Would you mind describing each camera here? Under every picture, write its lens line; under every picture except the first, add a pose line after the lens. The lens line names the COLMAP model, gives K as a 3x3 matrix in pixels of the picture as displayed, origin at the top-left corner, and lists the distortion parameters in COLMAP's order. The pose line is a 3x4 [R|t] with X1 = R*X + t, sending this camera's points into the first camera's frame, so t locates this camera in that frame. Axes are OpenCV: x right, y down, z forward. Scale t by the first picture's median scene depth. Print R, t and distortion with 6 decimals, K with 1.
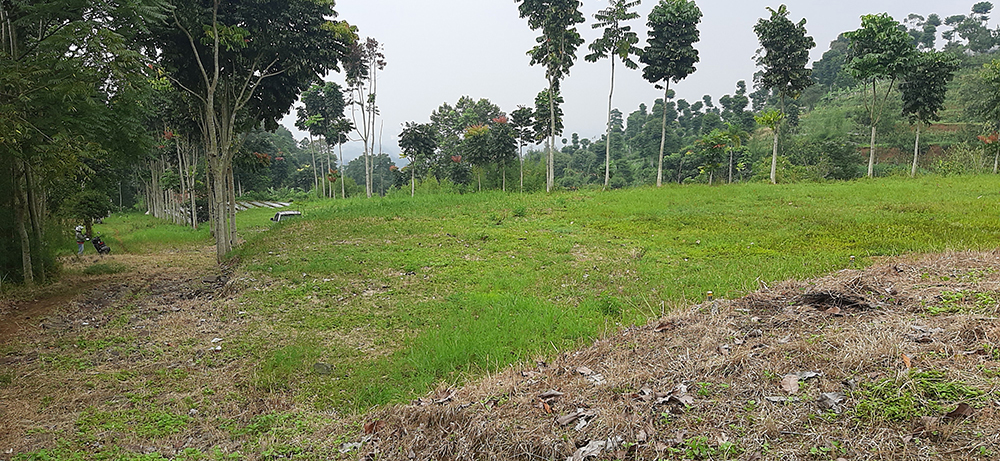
lens RADIAL K [[703.8, 0, 500.0], [0, 703.8, 230.5], [0, 0, 1]] dist [0.044577, -0.135158]
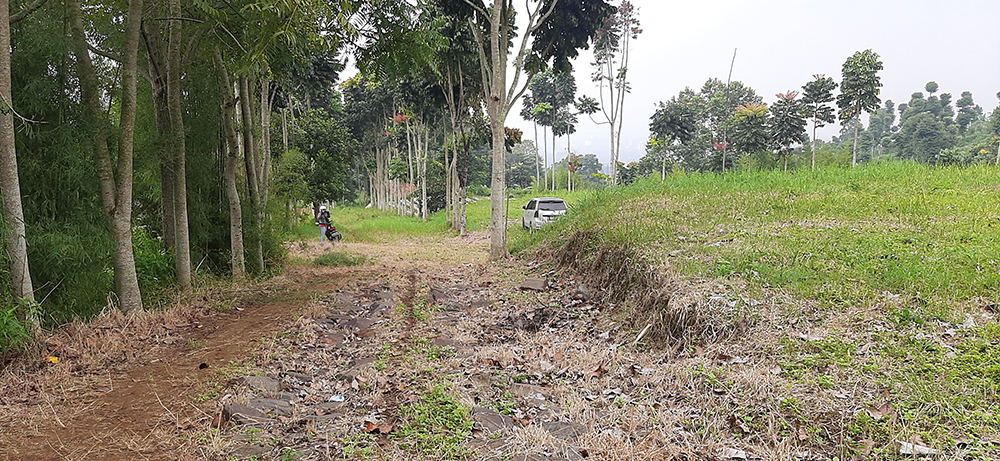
lens RADIAL K [[703.8, 0, 500.0], [0, 703.8, 230.5], [0, 0, 1]] dist [0.044577, -0.135158]
pose [[0.963279, 0.035168, -0.266188, -0.091129], [-0.037190, 0.999305, -0.002560, 0.009132], [0.265913, 0.012365, 0.963918, 0.146809]]
